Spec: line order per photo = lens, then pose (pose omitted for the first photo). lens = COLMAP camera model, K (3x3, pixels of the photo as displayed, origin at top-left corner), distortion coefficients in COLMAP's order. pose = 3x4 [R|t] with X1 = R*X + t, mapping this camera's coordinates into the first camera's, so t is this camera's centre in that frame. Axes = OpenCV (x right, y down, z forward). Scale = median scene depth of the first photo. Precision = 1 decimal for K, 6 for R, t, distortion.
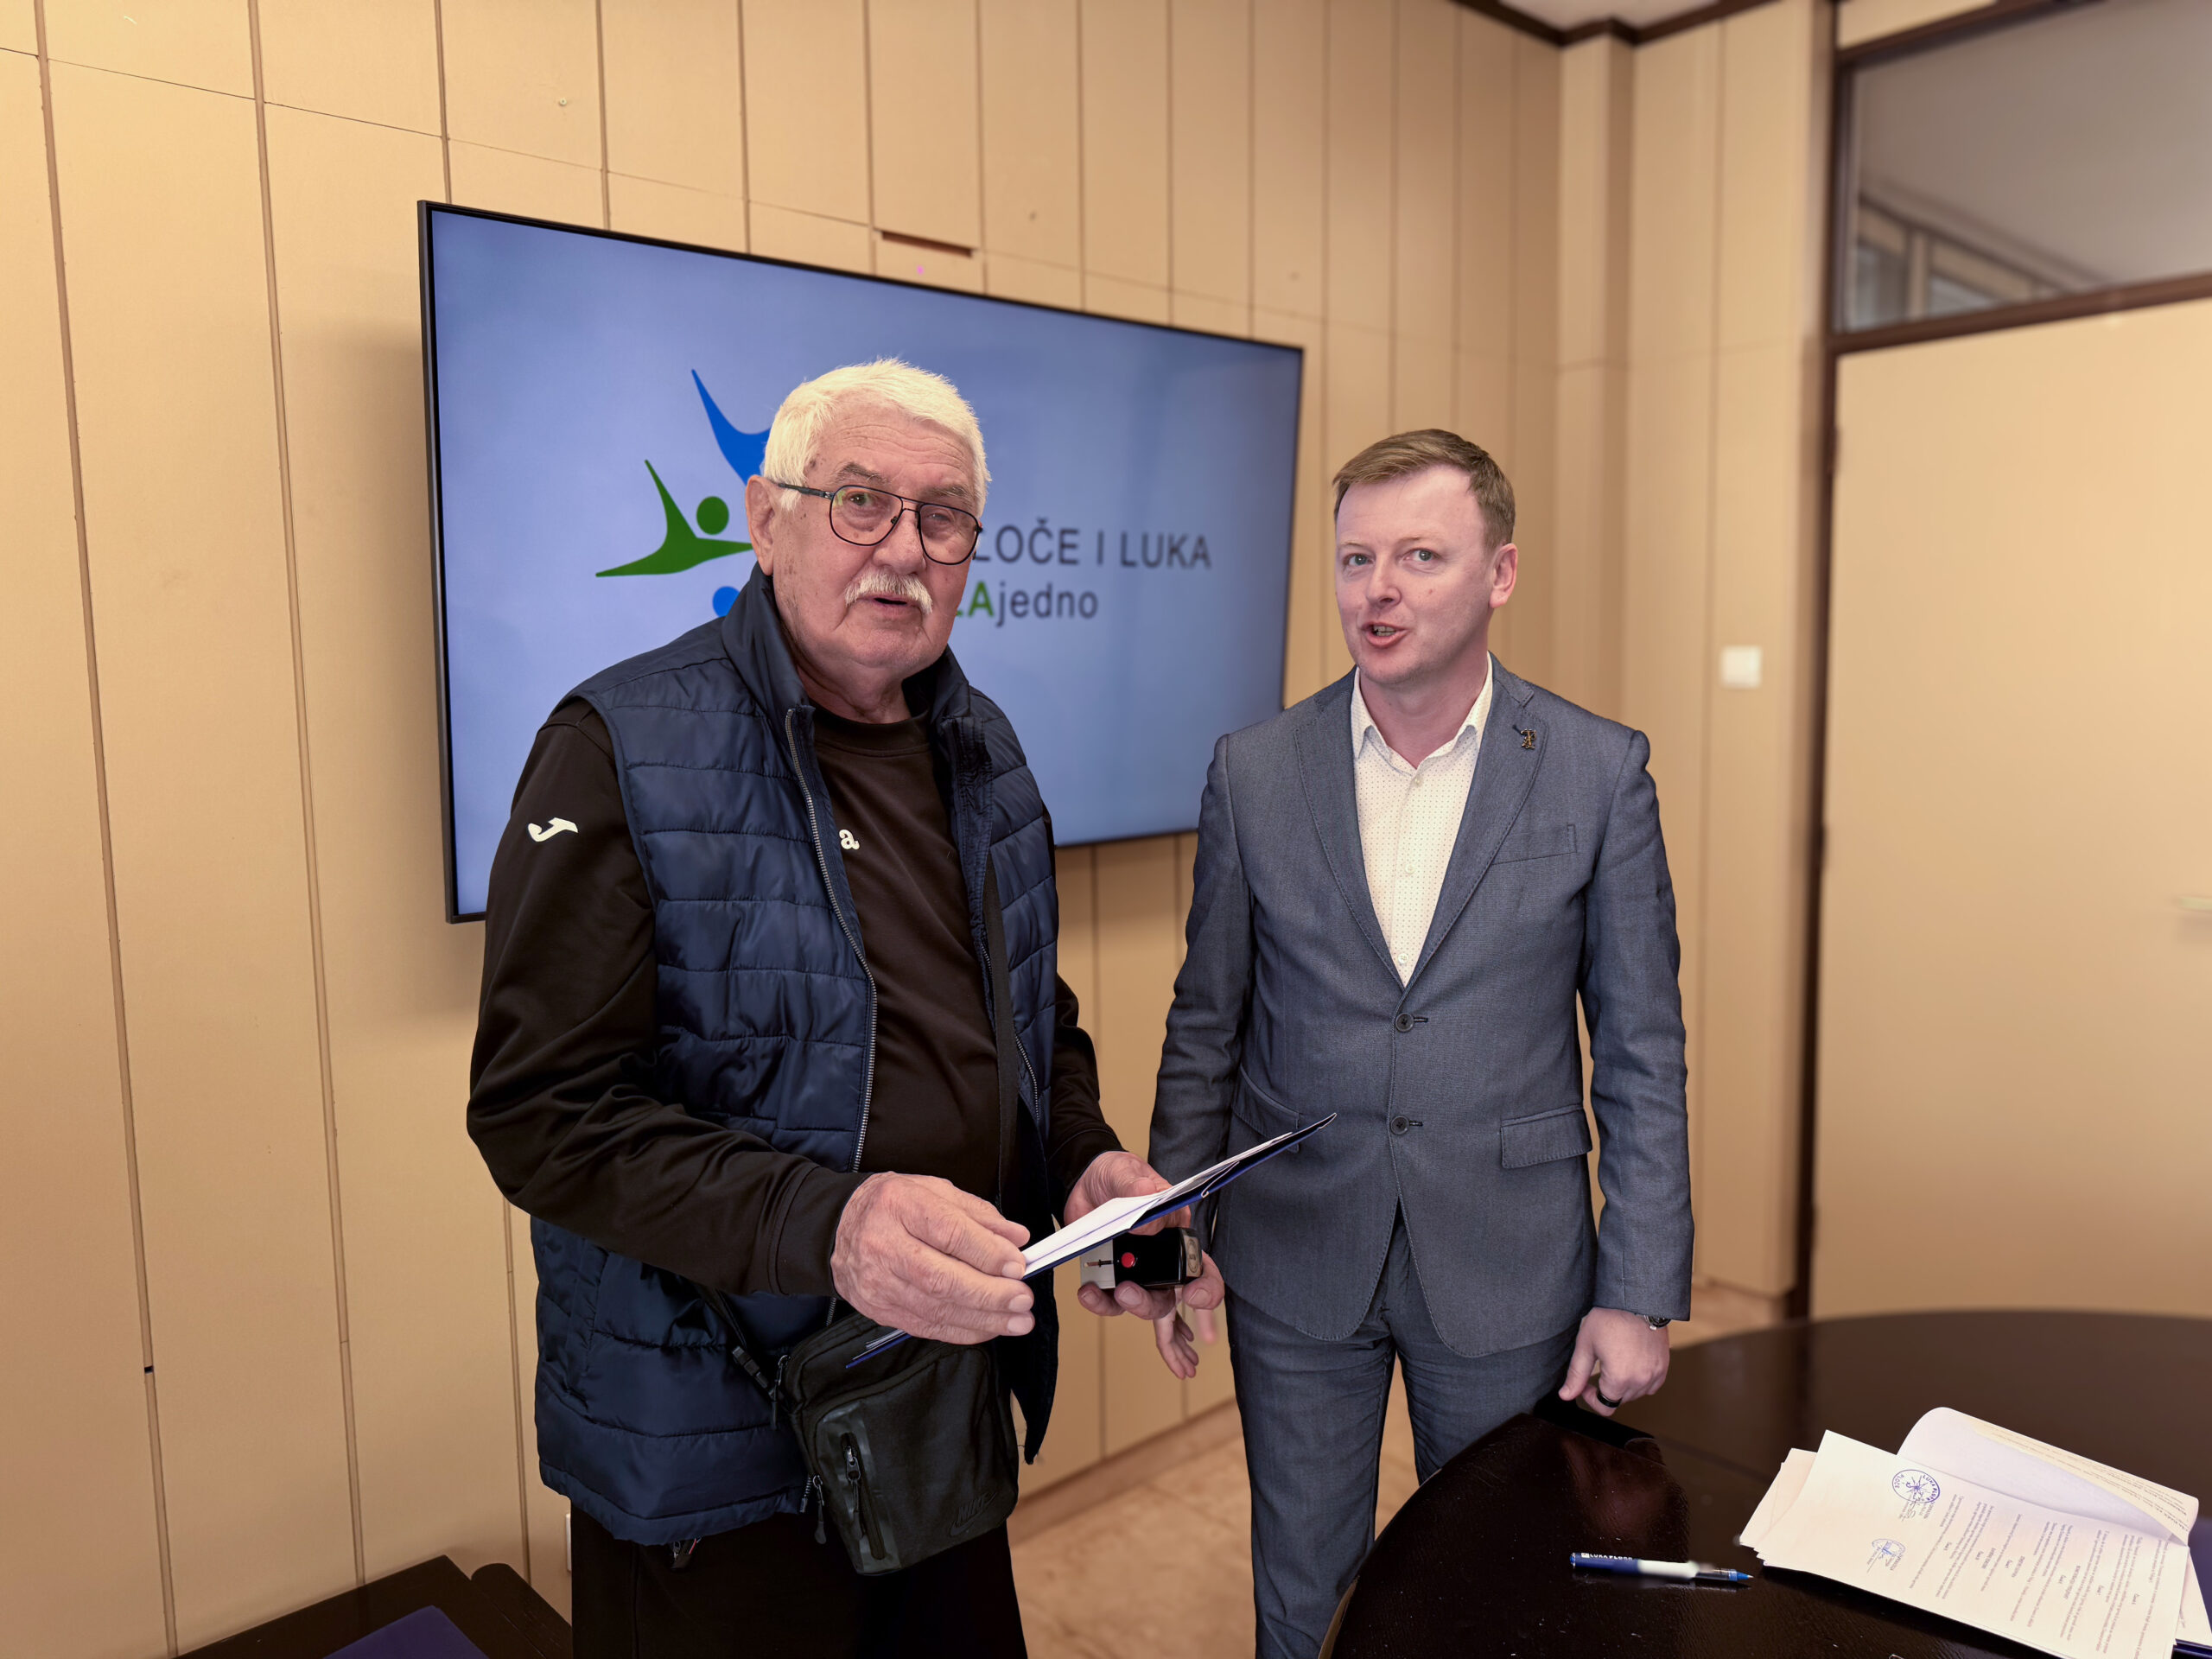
lens RADIAL K [[1583.0, 0, 1120.1], [0, 1583.0, 834.5], [0, 0, 1]] dist [0.051469, -0.053007]
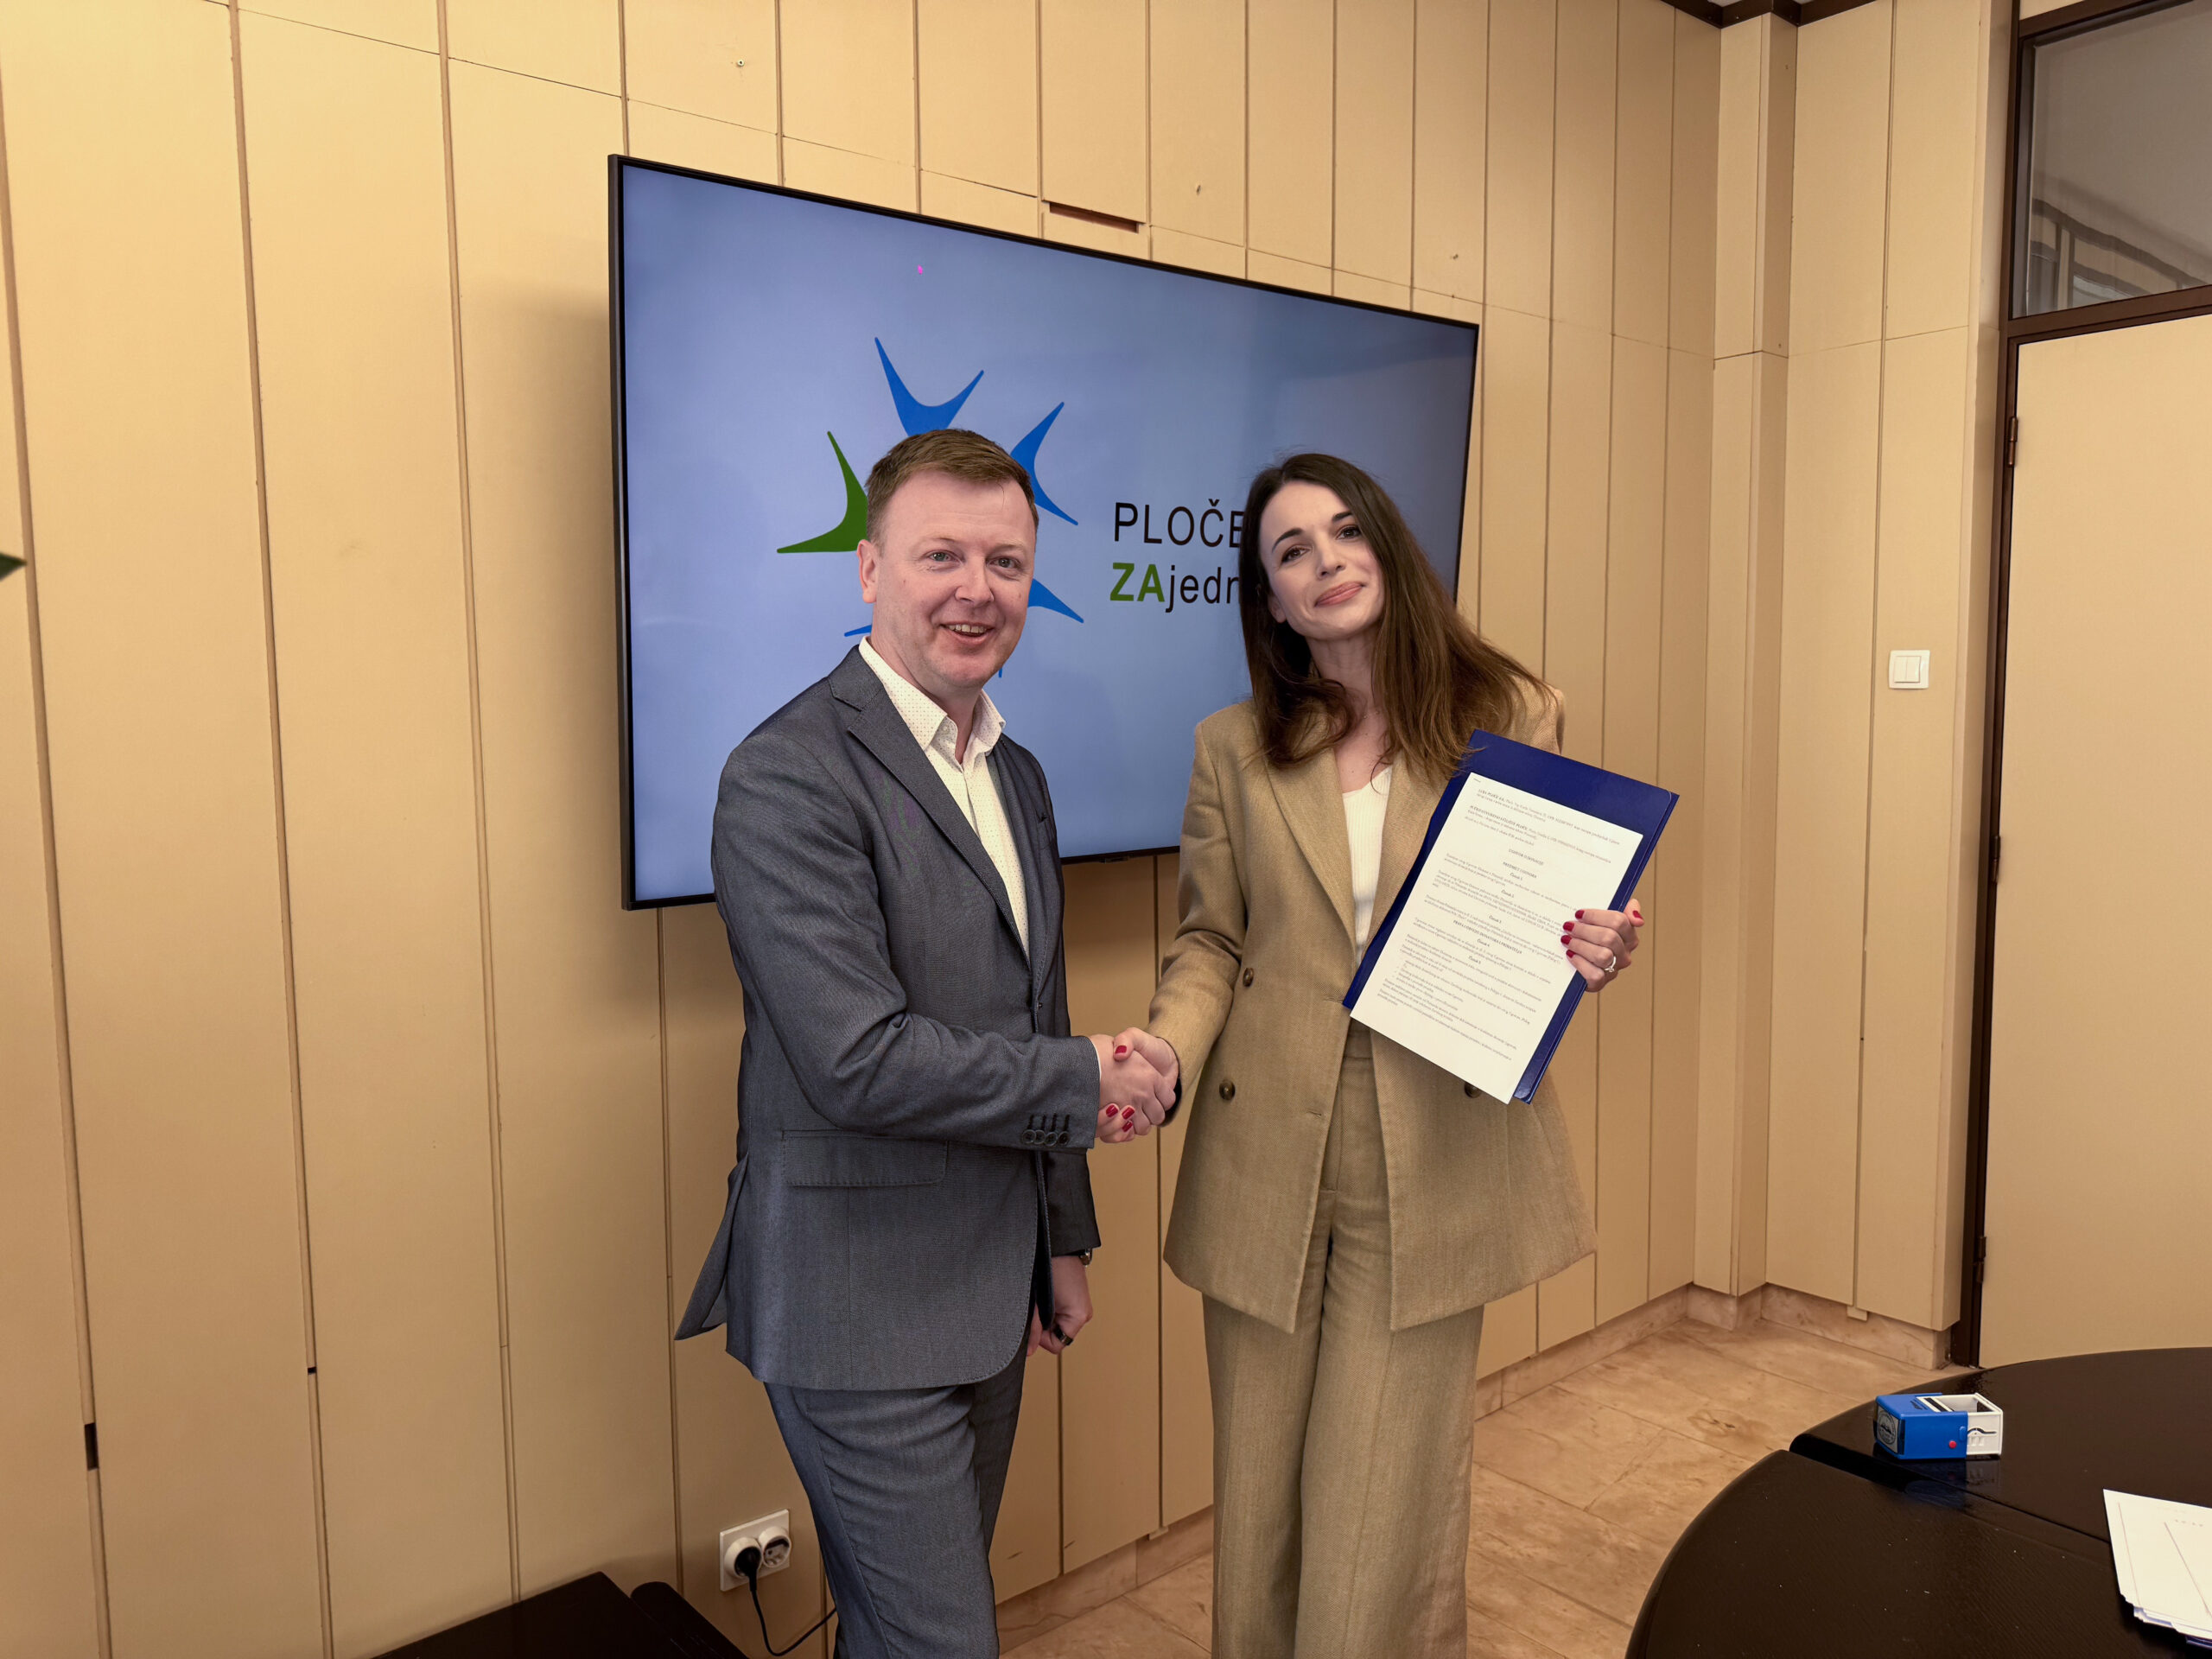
lens RADIAL K [[1583.0, 0, 1115.6], [0, 1583.0, 836.5], [0, 0, 1]] dist [0.051469, -0.053007]
pose [[0.999272, 0.008933, -0.037100, -0.070886], [-0.009344, 0.999896, -0.010943, 0.015069], [0.036999, 0.011282, 0.999252, 0.042476]]
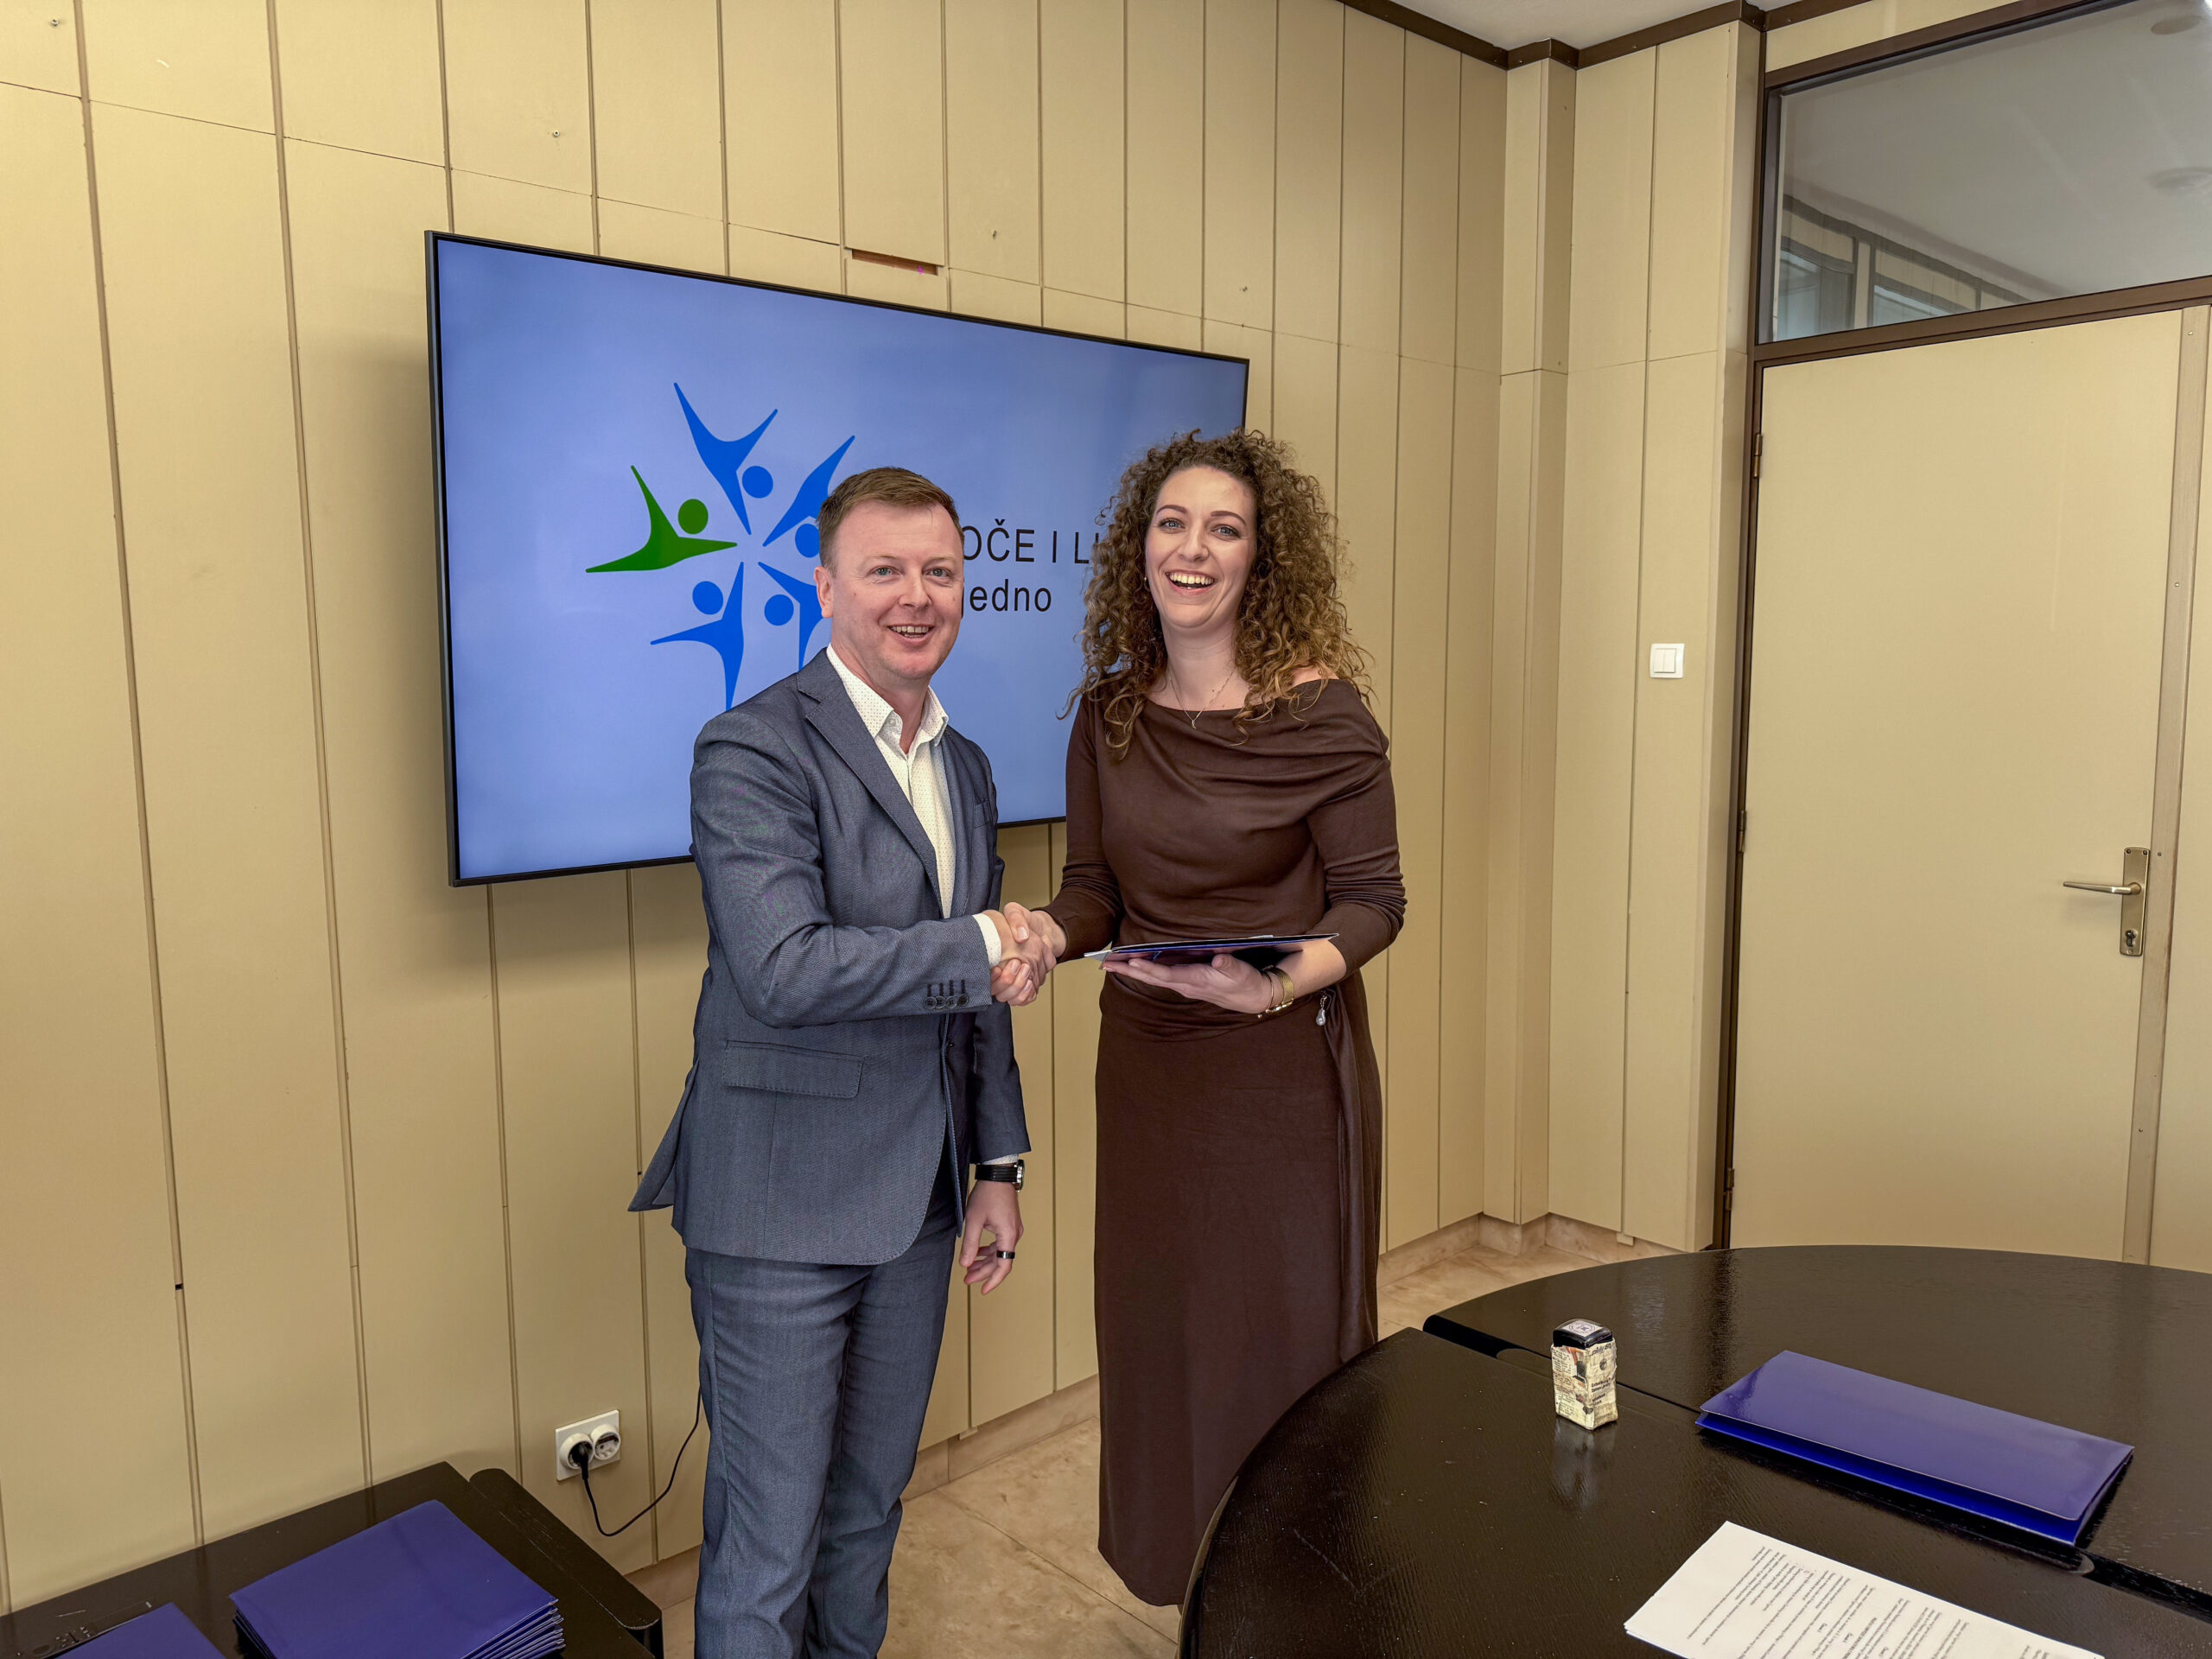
lens RADIAL K [[1583.0, 0, 1115.9], [0, 1583.0, 838.6], [0, 0, 1]] dist [0.051469, -0.053007]
pose [[0.999945, 0.008215, 0.006591, 0.024525], [-0.008308, 0.999863, 0.014338, 0.001925], [-0.006472, -0.014392, 0.999875, -0.082790]]
